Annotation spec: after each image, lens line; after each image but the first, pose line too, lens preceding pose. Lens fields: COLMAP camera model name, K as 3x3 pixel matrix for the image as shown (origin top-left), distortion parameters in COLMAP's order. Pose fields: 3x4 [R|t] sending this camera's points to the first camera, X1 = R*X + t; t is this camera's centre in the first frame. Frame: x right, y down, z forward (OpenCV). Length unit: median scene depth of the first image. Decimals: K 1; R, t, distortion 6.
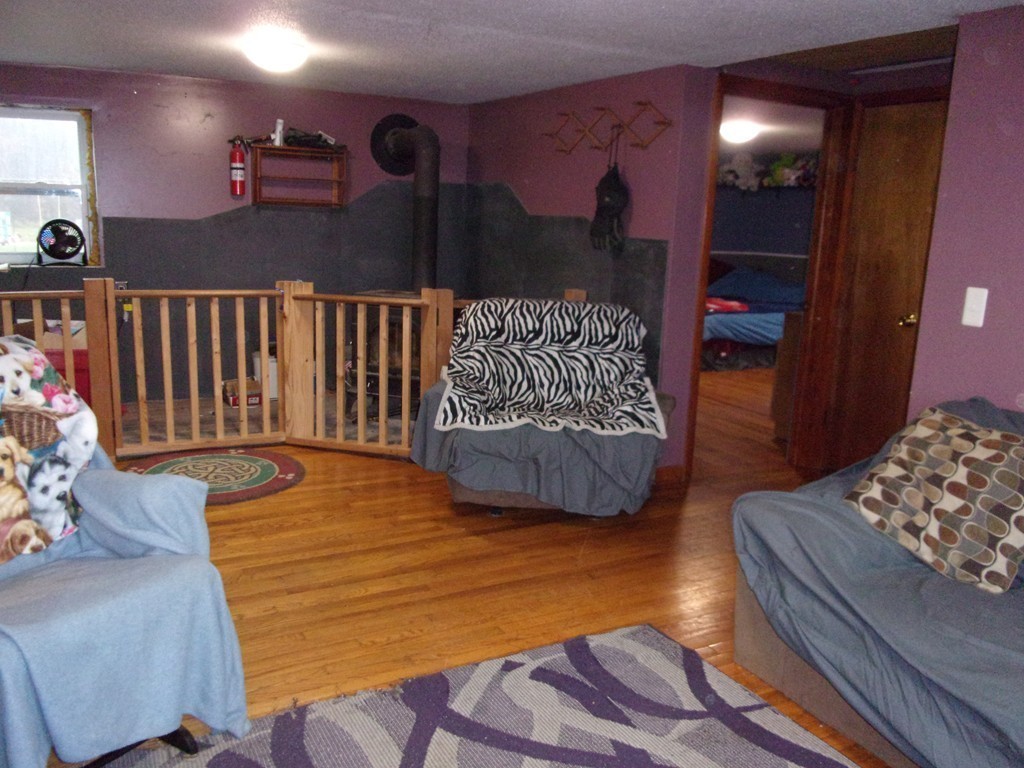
lens RADIAL K [[876.2, 0, 510.1], [0, 876.2, 385.0], [0, 0, 1]] dist [0.024681, -0.004720]
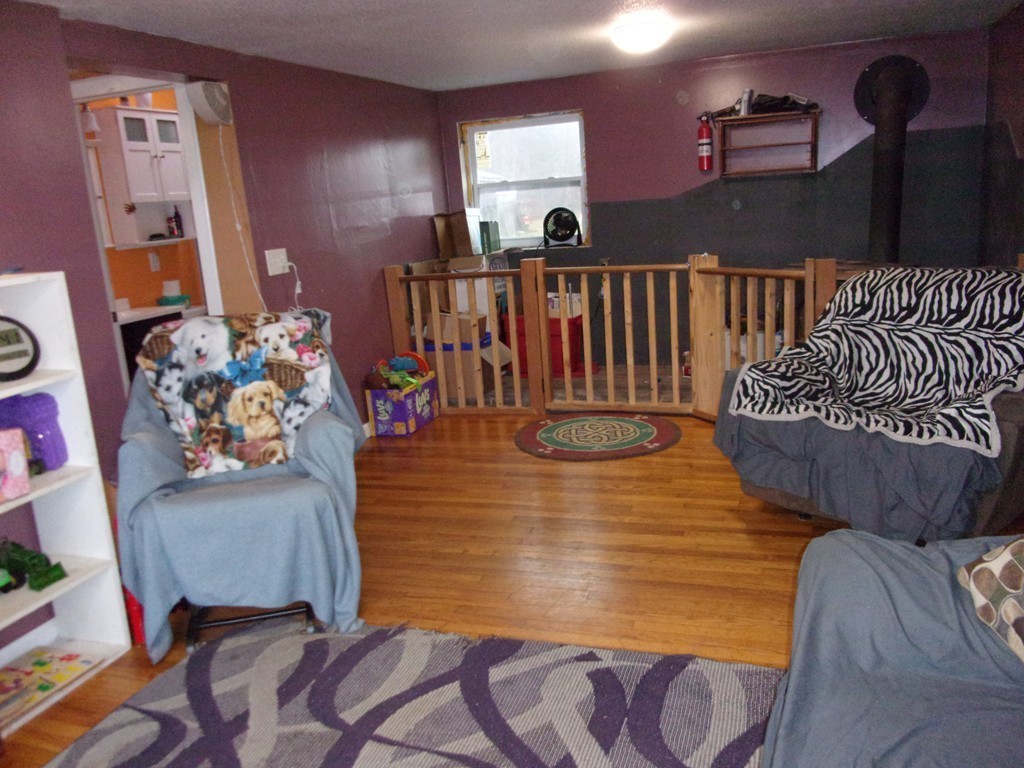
lens RADIAL K [[876.2, 0, 509.1], [0, 876.2, 384.5], [0, 0, 1]] dist [0.024681, -0.004720]
pose [[0.671600, 0.078403, -0.736754, 0.392381], [-0.050980, 0.996919, 0.059617, -0.020888], [0.739158, -0.002479, 0.673527, 0.177148]]
